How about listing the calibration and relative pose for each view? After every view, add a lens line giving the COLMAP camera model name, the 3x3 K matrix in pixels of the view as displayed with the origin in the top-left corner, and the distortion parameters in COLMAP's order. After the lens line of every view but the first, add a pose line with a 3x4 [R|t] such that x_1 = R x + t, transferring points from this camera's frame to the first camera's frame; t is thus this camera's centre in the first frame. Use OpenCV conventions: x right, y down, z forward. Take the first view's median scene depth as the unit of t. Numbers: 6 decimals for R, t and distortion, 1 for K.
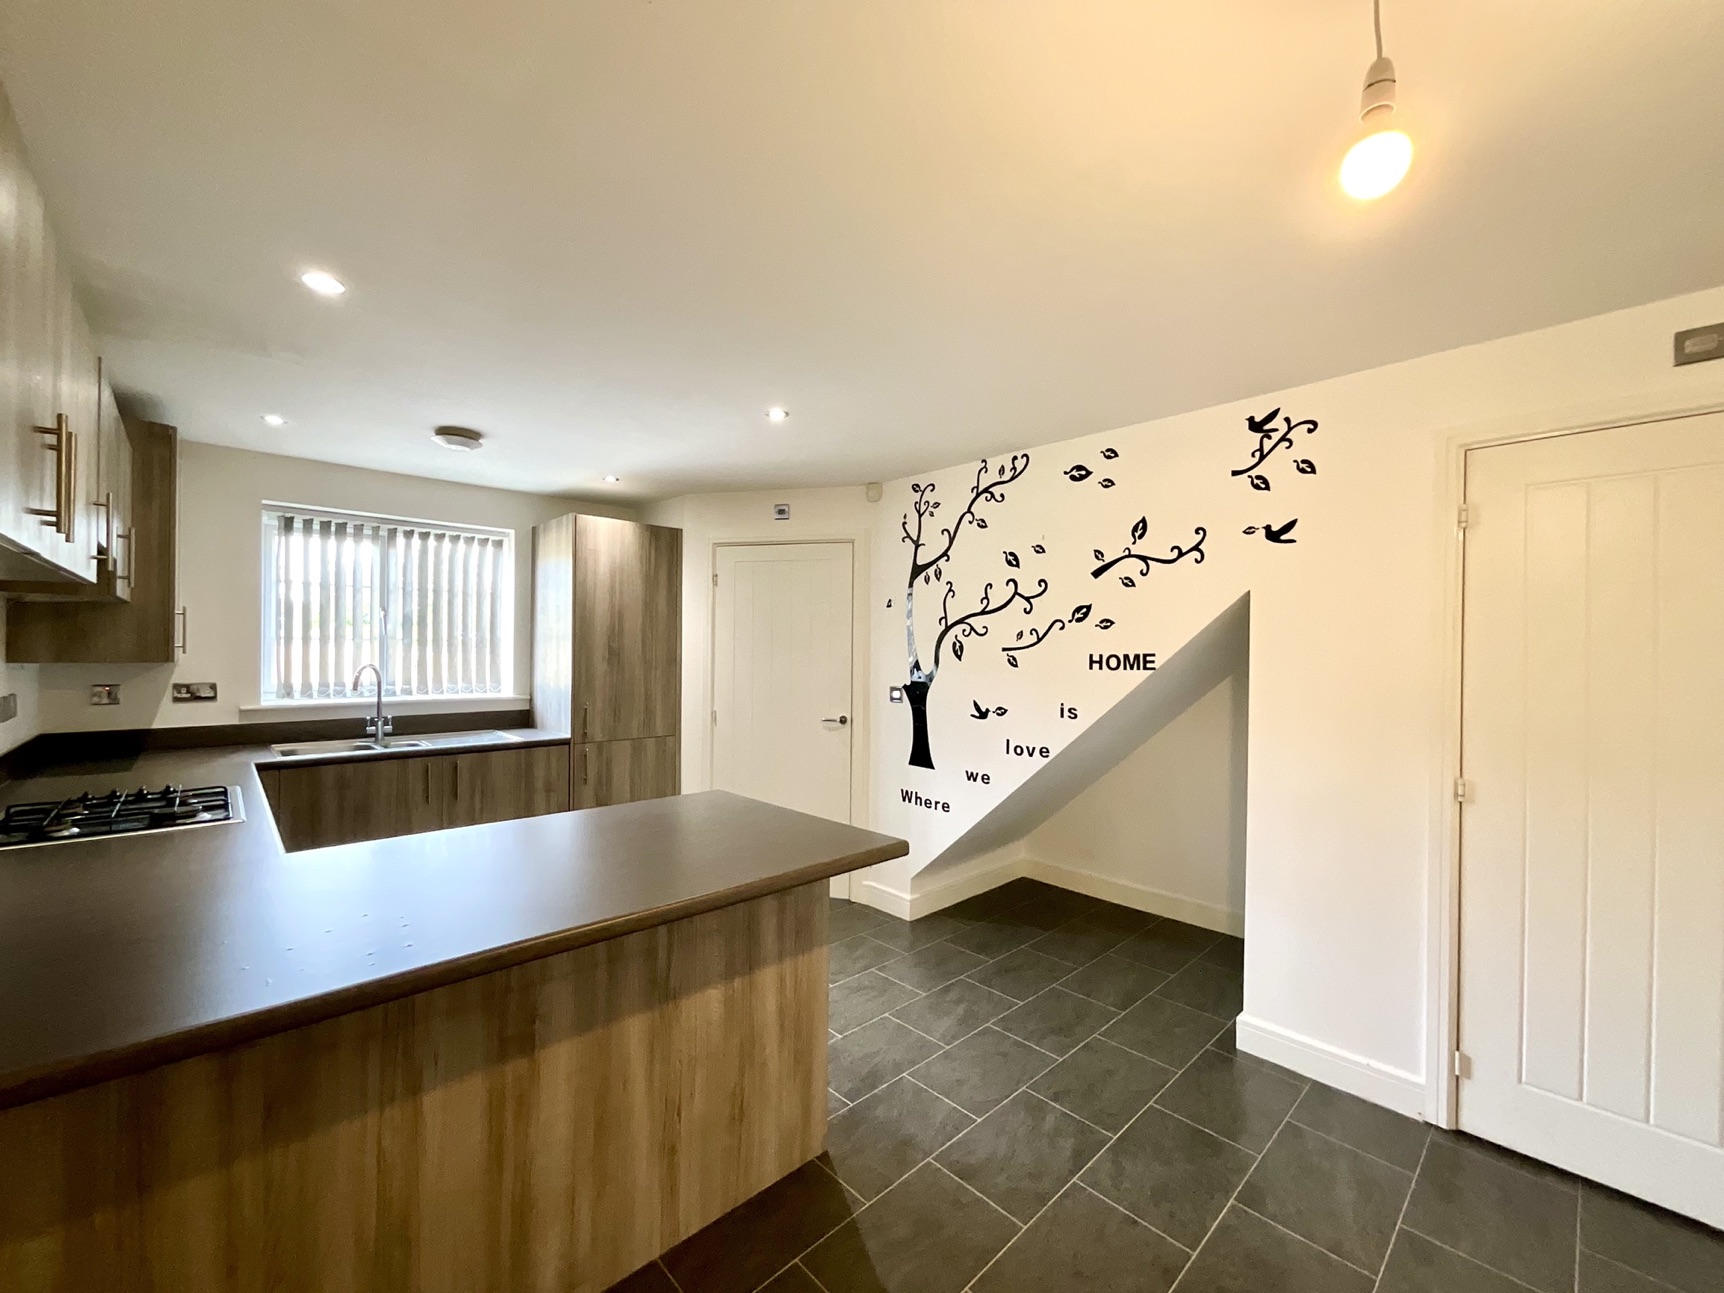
lens RADIAL K [[703.9, 0, 857.4], [0, 703.9, 650.7], [0, 0, 1]] dist [0.000099, -0.000415]
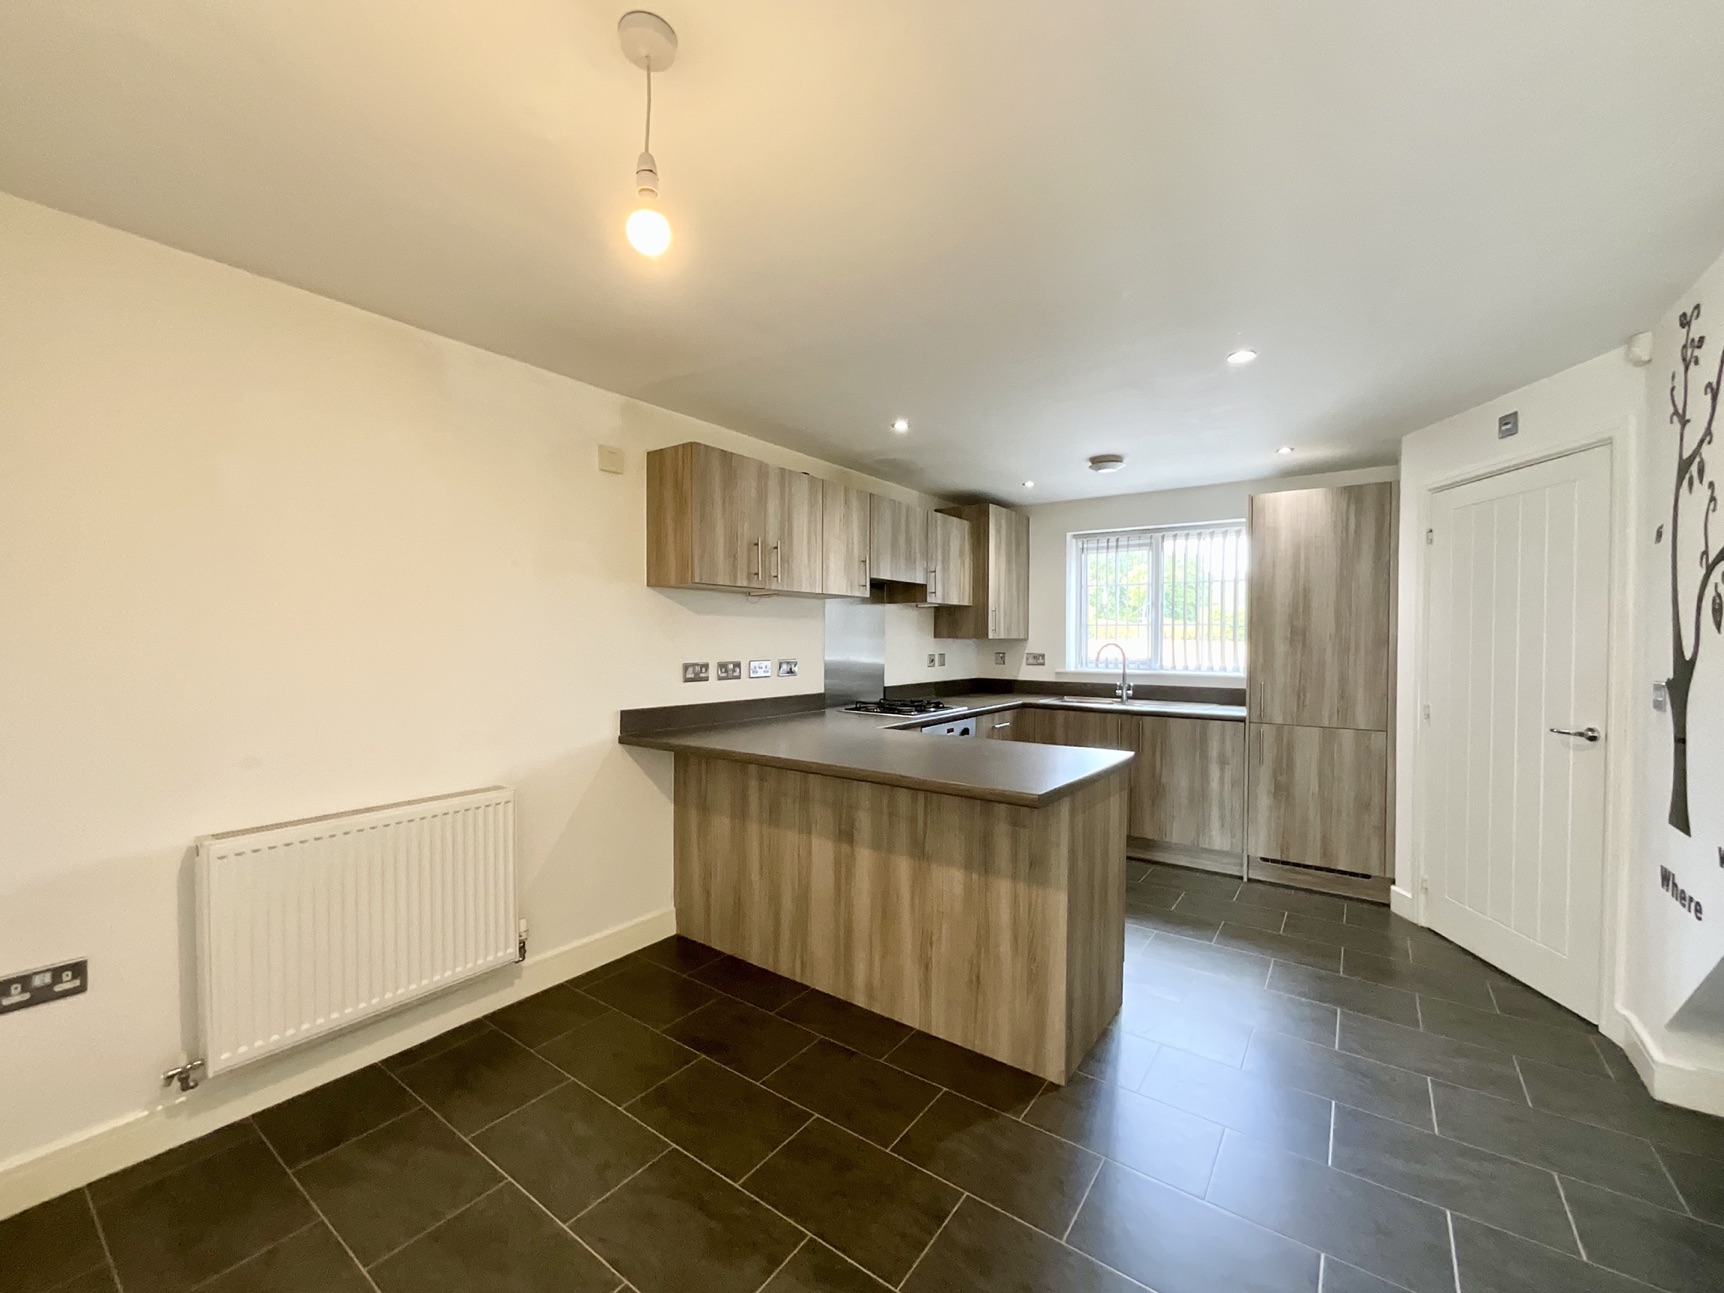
lens RADIAL K [[703.9, 0, 857.4], [0, 703.9, 650.7], [0, 0, 1]] dist [0.000099, -0.000415]
pose [[0.180002, 0.009078, -0.983624, 0.530342], [-0.006842, 0.999945, 0.007977, 0.027131], [0.983642, 0.005294, 0.180054, 0.284148]]
